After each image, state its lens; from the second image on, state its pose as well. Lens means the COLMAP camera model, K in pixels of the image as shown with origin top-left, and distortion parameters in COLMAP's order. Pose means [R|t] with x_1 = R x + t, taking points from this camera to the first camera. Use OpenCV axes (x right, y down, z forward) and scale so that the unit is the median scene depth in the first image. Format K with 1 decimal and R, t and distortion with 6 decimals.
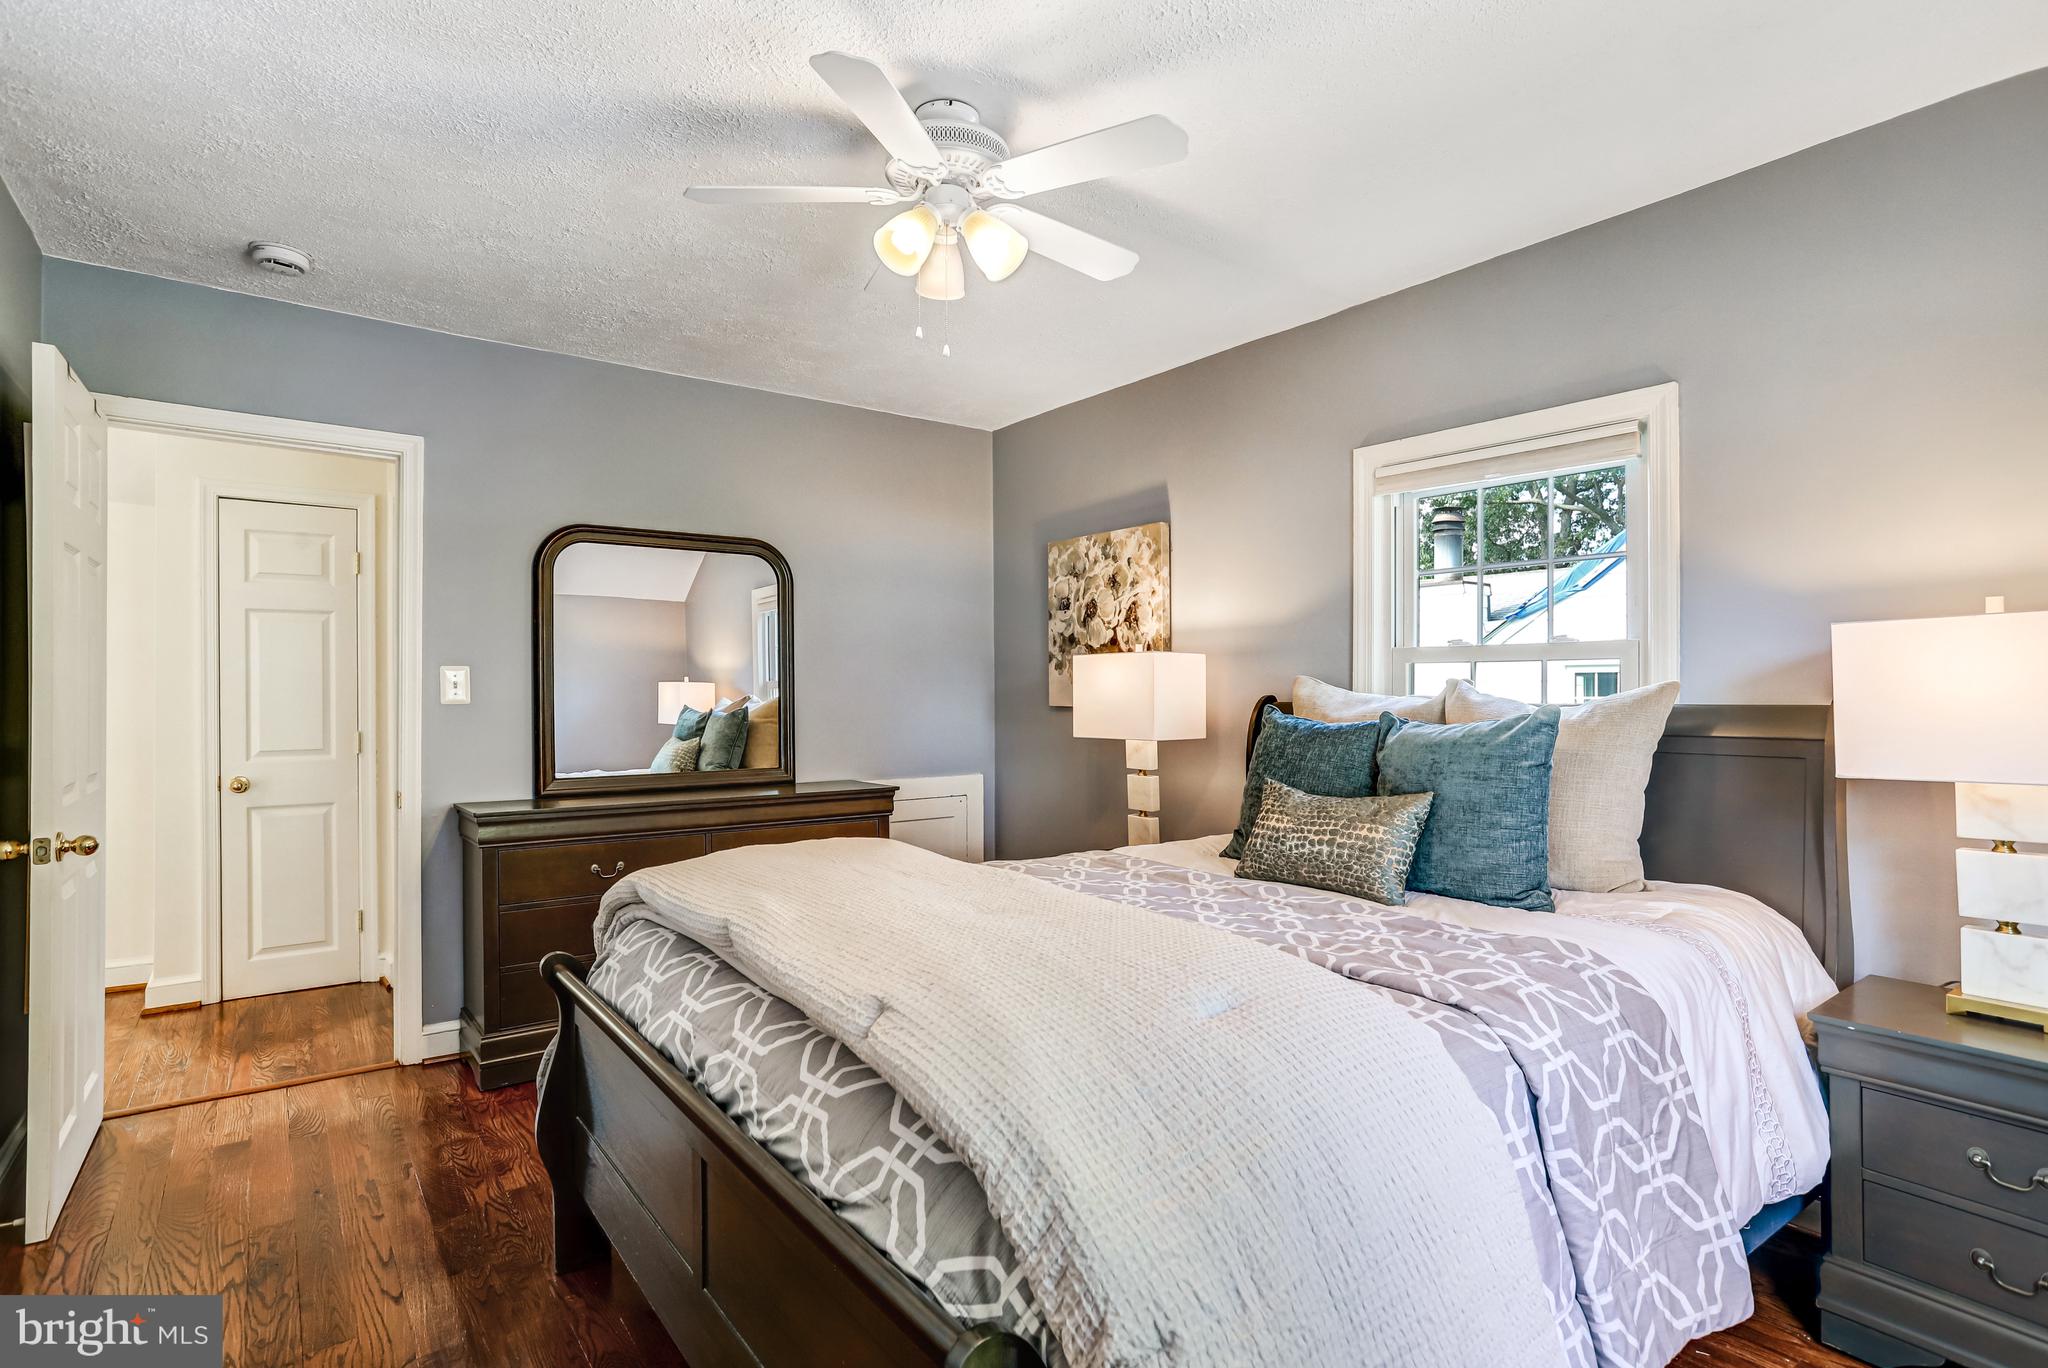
lens RADIAL K [[1042.3, 0, 1037.3], [0, 1042.3, 686.2], [0, 0, 1]] dist [-0.031015, 0.033516]
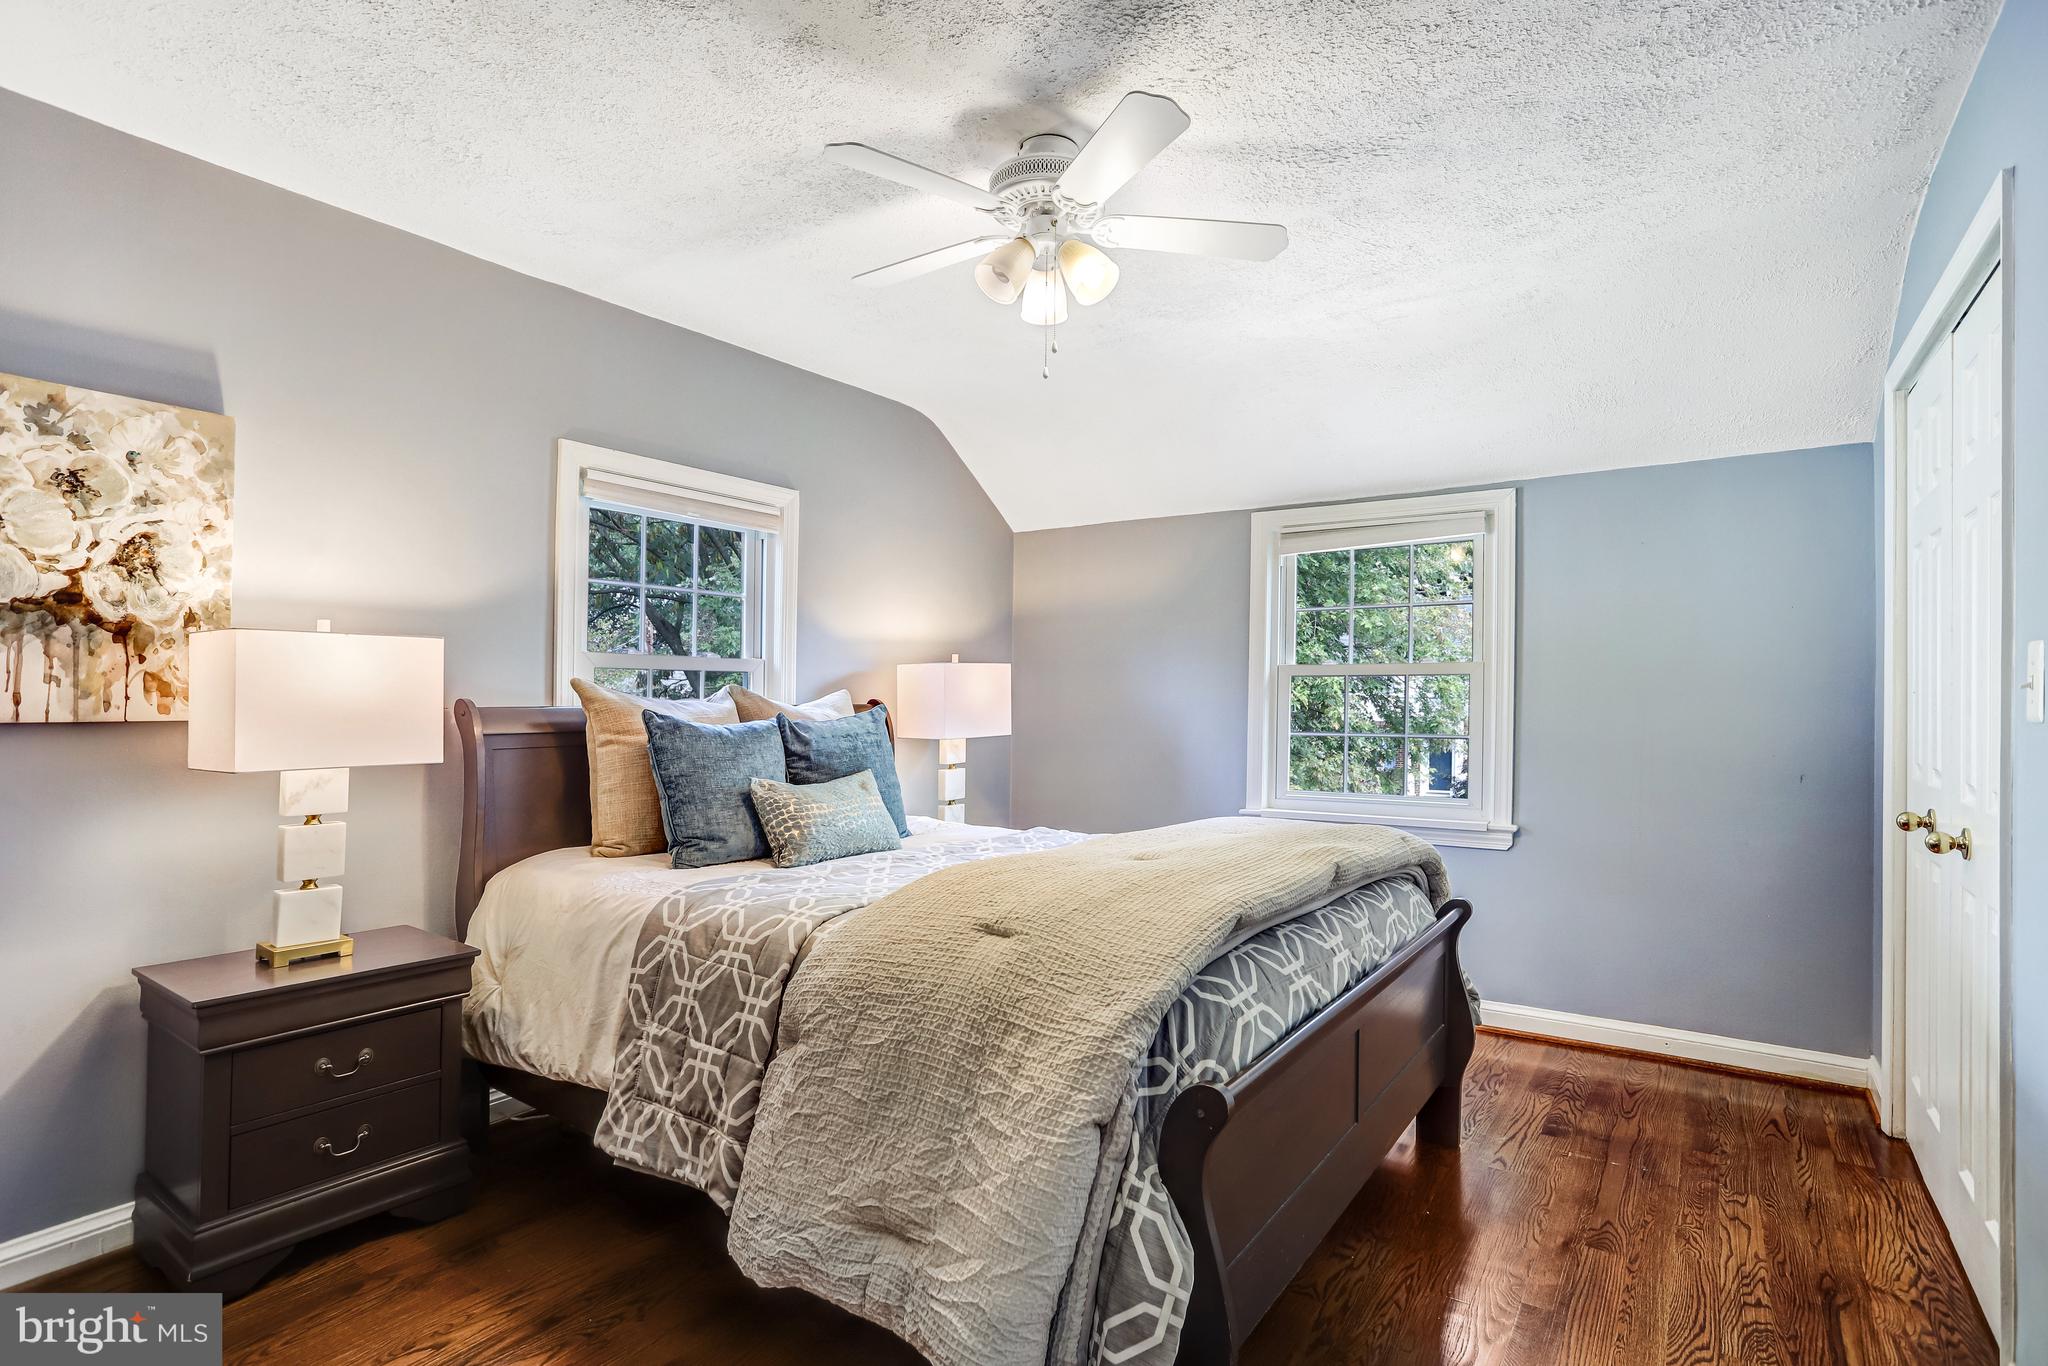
lens RADIAL K [[1042.3, 0, 1037.3], [0, 1042.3, 685.2], [0, 0, 1]] dist [-0.031015, 0.033516]
pose [[-0.297585, 0.007331, 0.954667, -0.595763], [-0.013107, 0.999845, -0.011764, 0.001611], [-0.954605, -0.016013, -0.297443, 0.713155]]
